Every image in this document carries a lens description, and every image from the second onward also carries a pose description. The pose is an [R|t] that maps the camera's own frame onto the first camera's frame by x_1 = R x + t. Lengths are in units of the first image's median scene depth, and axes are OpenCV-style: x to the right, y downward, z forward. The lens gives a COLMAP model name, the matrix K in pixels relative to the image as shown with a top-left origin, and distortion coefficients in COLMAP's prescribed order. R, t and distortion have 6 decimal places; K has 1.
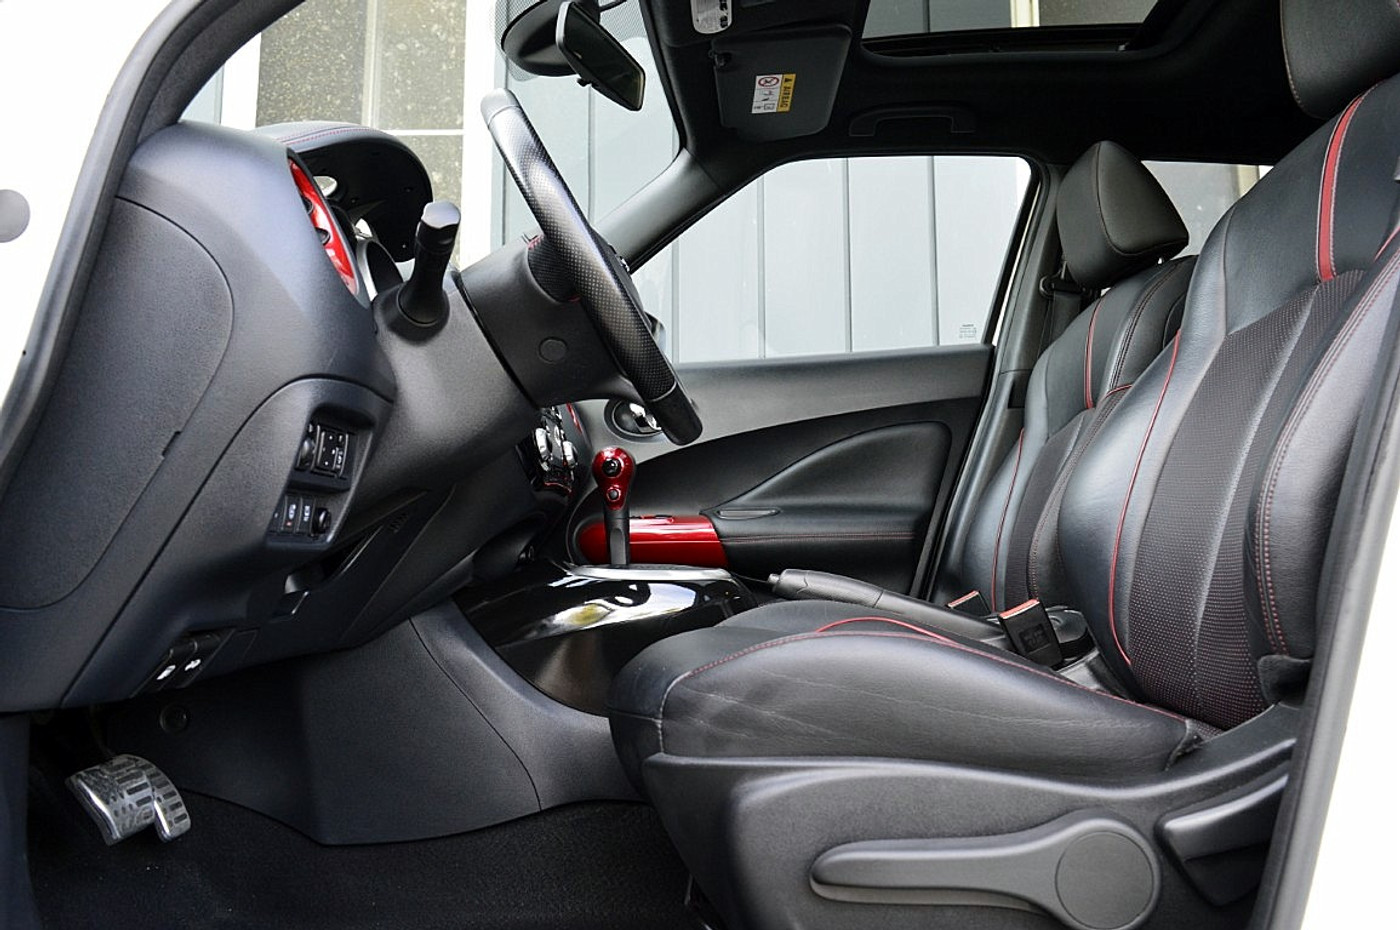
lens RADIAL K [[1184.8, 0, 700.0], [0, 1184.8, 465.0], [0, 0, 1]] dist [-0.006427, -0.003606]
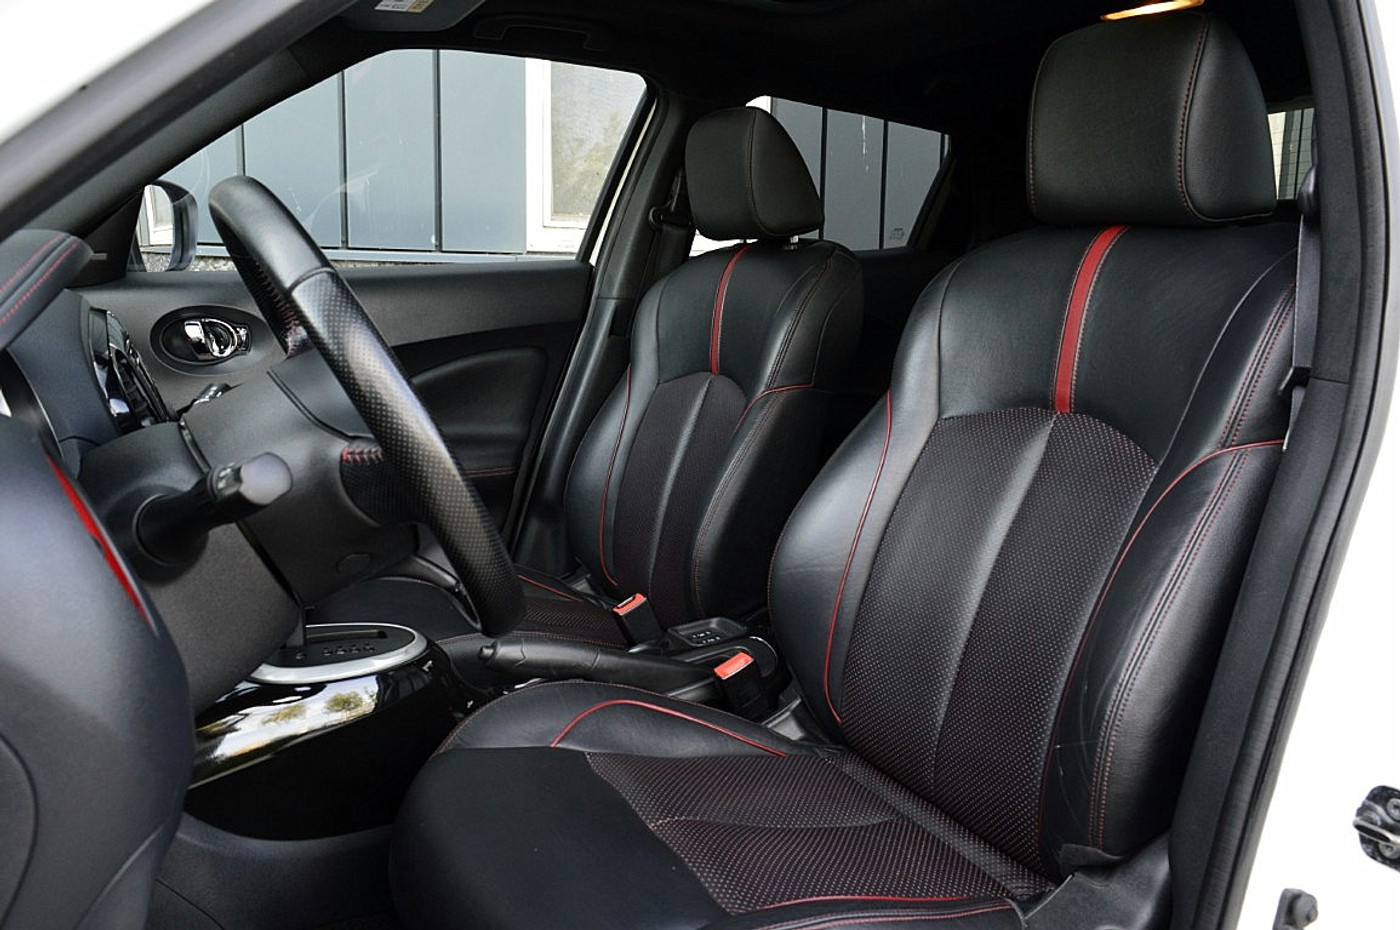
lens RADIAL K [[1124.4, 0, 700.0], [0, 1124.4, 465.0], [0, 0, 1]] dist [-0.002868, -0.001512]
pose [[0.864326, -0.059523, 0.499397, -0.148570], [-0.074731, 0.966749, 0.244565, -0.181067], [-0.497348, -0.248704, 0.831138, 0.160807]]
